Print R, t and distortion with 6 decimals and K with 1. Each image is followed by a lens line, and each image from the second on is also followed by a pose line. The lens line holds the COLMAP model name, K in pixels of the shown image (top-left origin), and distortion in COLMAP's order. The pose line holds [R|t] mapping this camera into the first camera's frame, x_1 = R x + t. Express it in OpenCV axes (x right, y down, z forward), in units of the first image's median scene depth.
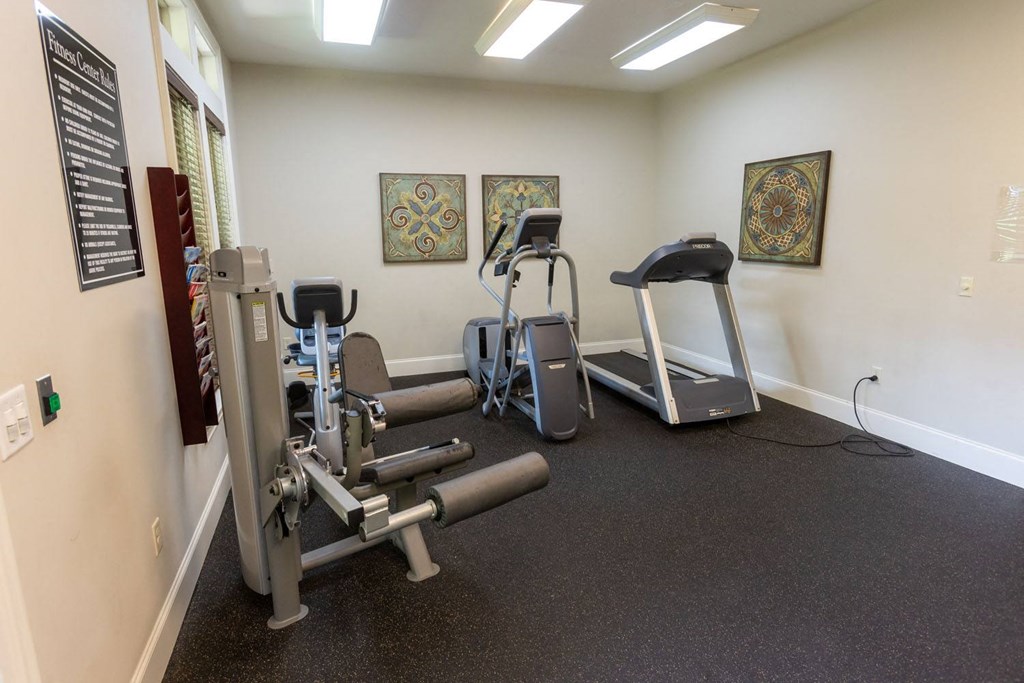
lens RADIAL K [[523.9, 0, 512.2], [0, 523.9, 335.5], [0, 0, 1]] dist [0.002580, 0.002809]
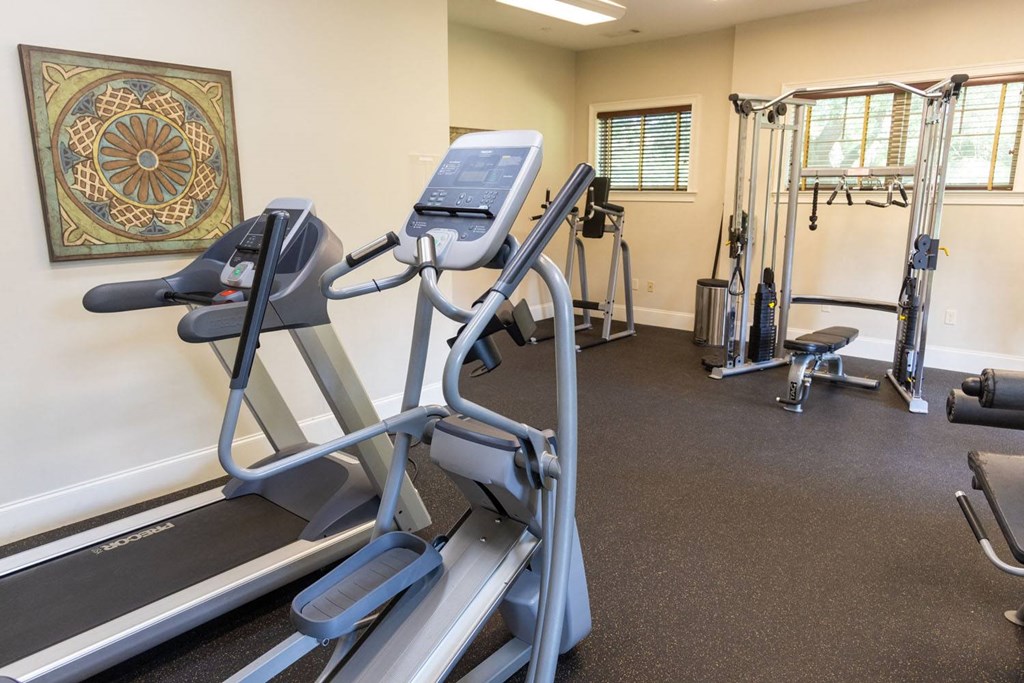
lens RADIAL K [[720.8, 0, 514.1], [0, 720.8, 345.7], [0, 0, 1]] dist [0.002879, 0.000883]
pose [[-0.489151, -0.163278, 0.856780, -0.341747], [0.186925, 0.939872, 0.285832, -0.199274], [-0.851933, 0.299968, -0.429219, 1.054498]]
